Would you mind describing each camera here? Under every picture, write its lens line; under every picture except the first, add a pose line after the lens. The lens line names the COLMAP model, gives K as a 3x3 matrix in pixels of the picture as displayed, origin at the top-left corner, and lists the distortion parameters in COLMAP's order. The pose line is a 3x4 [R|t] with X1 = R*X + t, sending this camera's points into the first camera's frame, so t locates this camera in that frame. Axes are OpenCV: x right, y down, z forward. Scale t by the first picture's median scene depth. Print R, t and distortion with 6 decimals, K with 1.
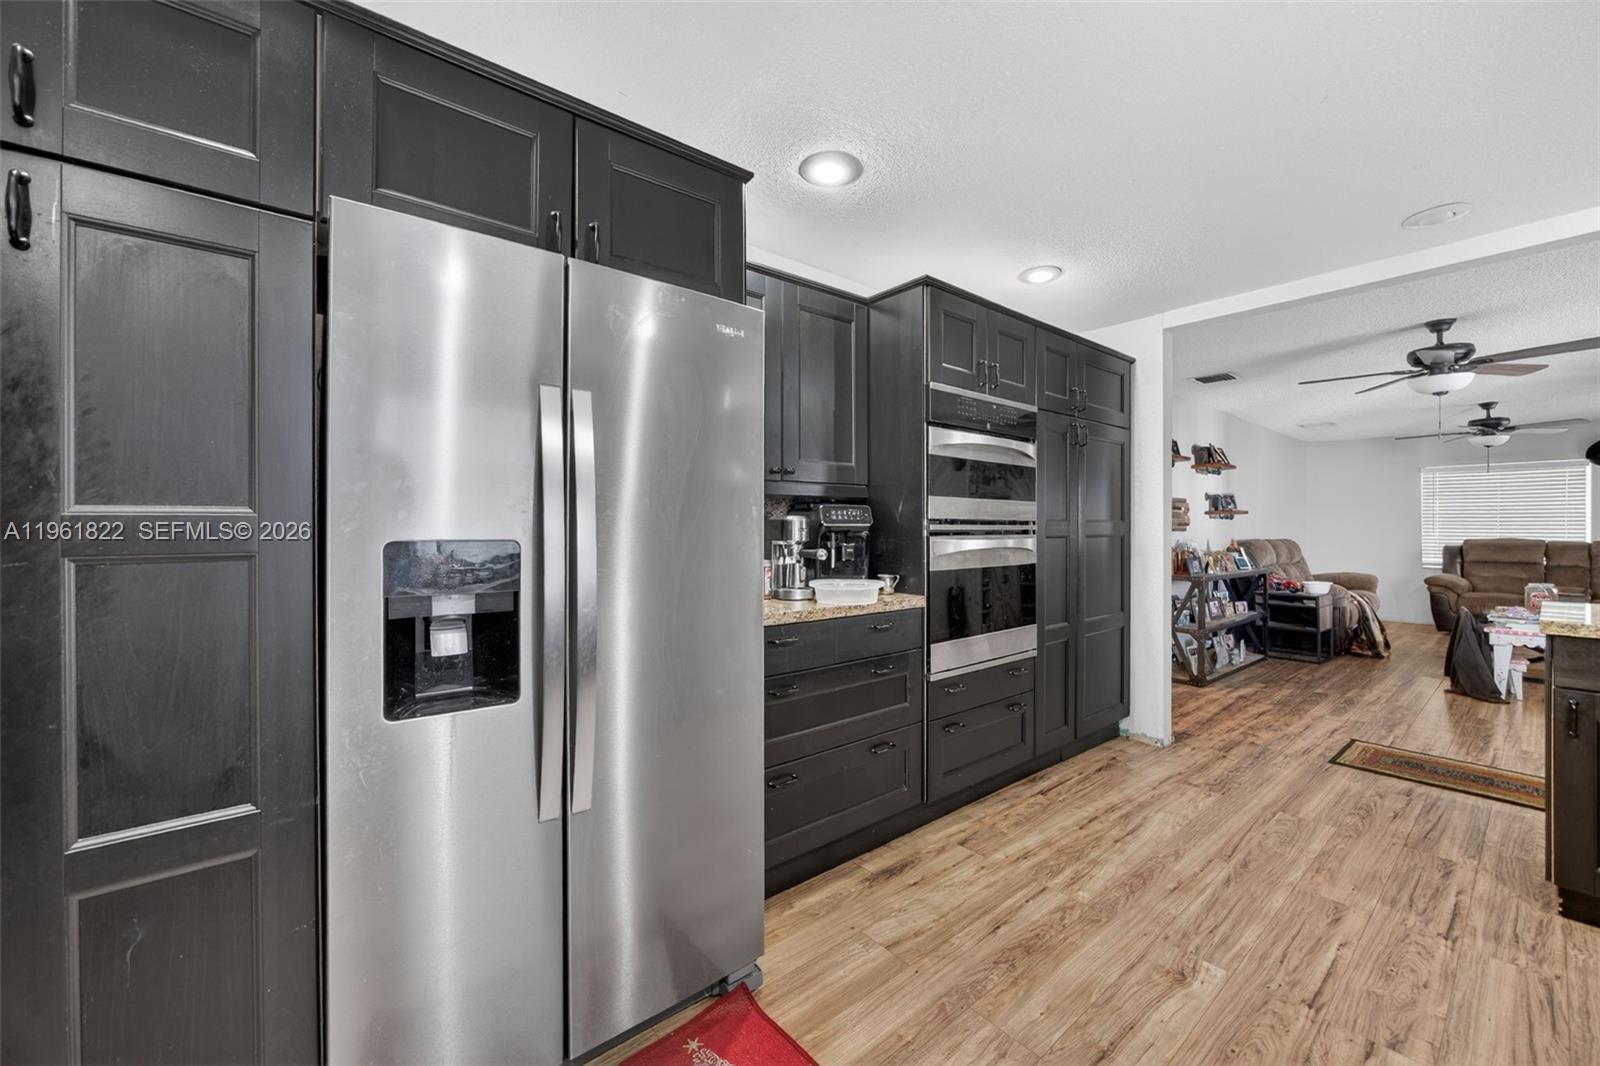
lens RADIAL K [[620.7, 0, 794.7], [0, 620.7, 525.6], [0, 0, 1]] dist [-0.020303, 0.004367]
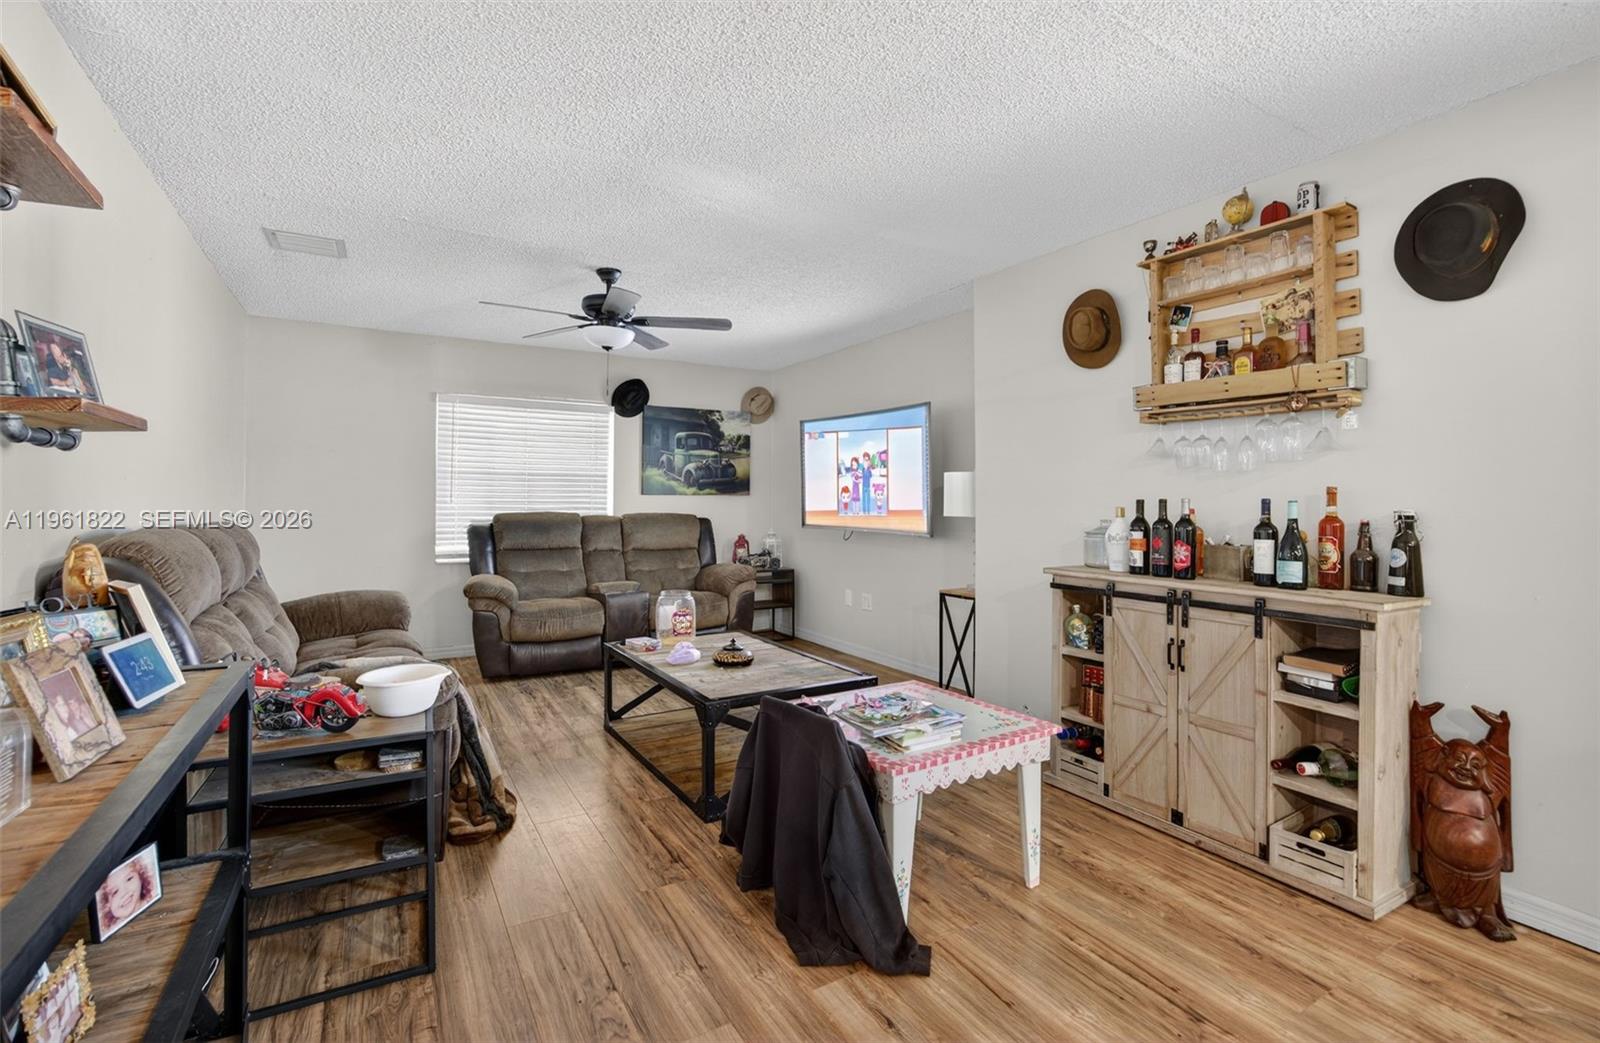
lens RADIAL K [[731.5, 0, 801.0], [0, 731.5, 499.0], [0, 0, 1]] dist [0.000562, 0.000516]
pose [[0.144281, 0.002820, 0.989533, 1.222133], [-0.010971, 0.999939, -0.001250, 0.014029], [-0.989476, -0.010675, 0.144303, 1.755798]]
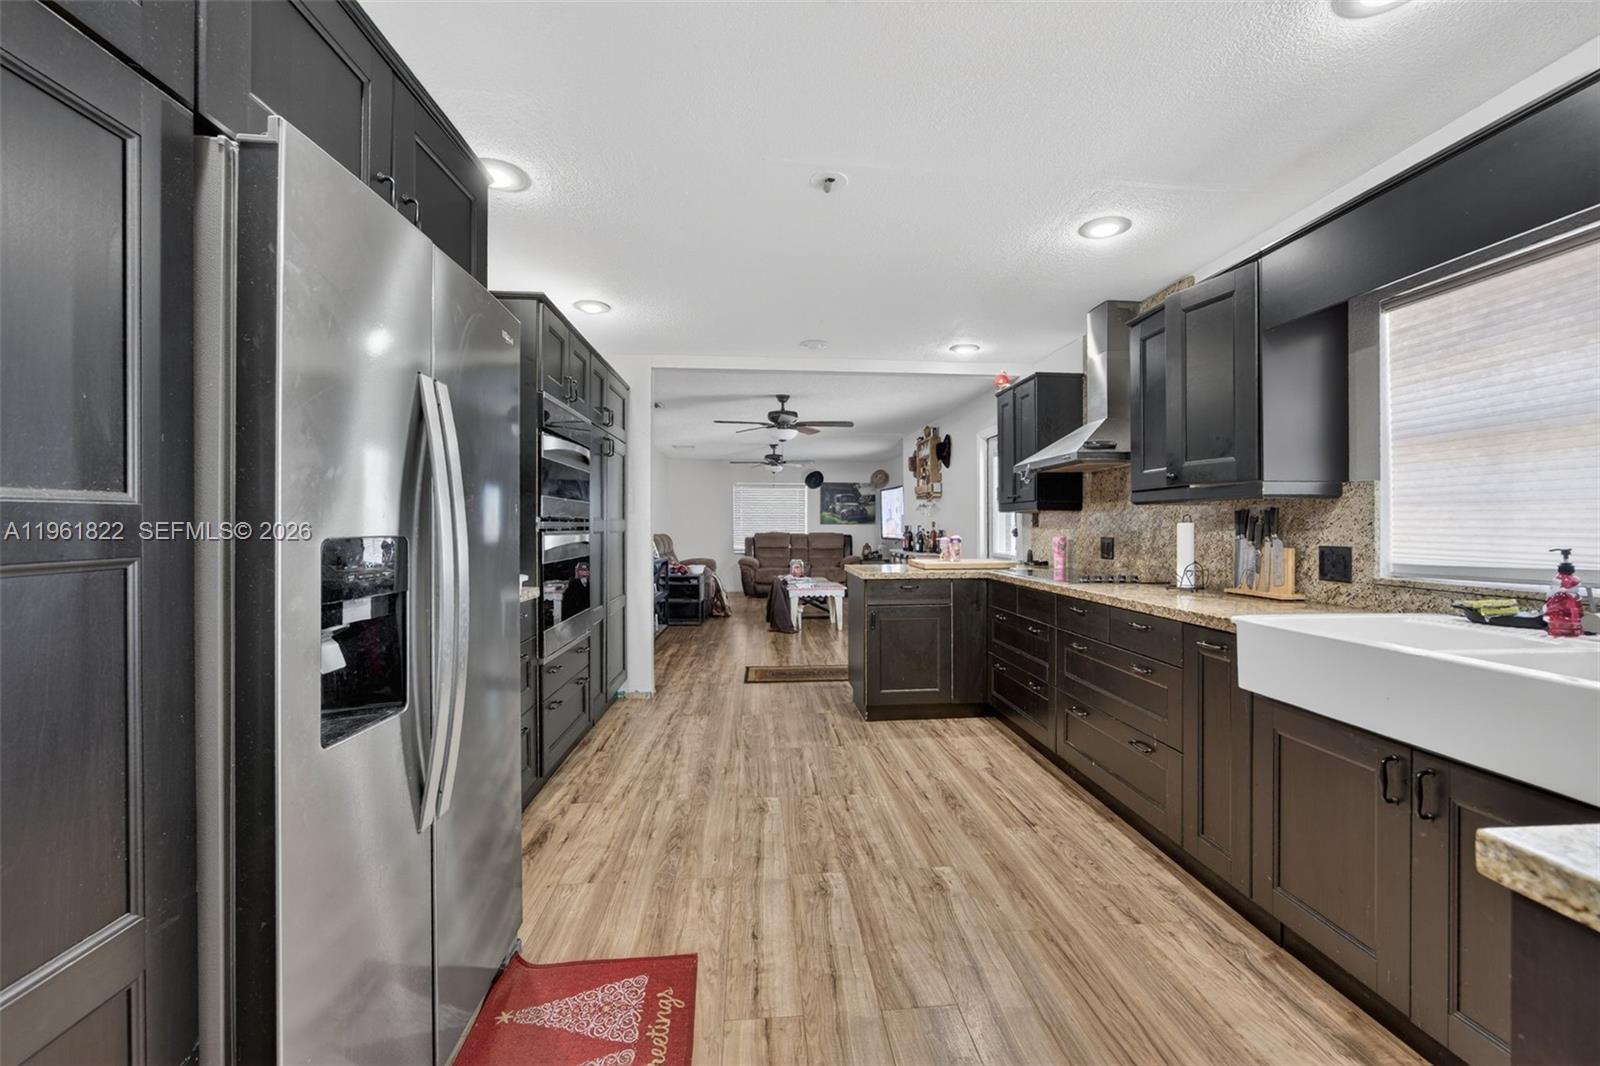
lens RADIAL K [[655.6, 0, 806.2], [0, 655.6, 528.8], [0, 0, 1]] dist [-0.001313, 0.000161]
pose [[0.565693, -0.003321, 0.824609, -0.463349], [-0.004640, 0.999963, 0.007211, 0.000167], [-0.824603, -0.007905, 0.565657, -0.032129]]
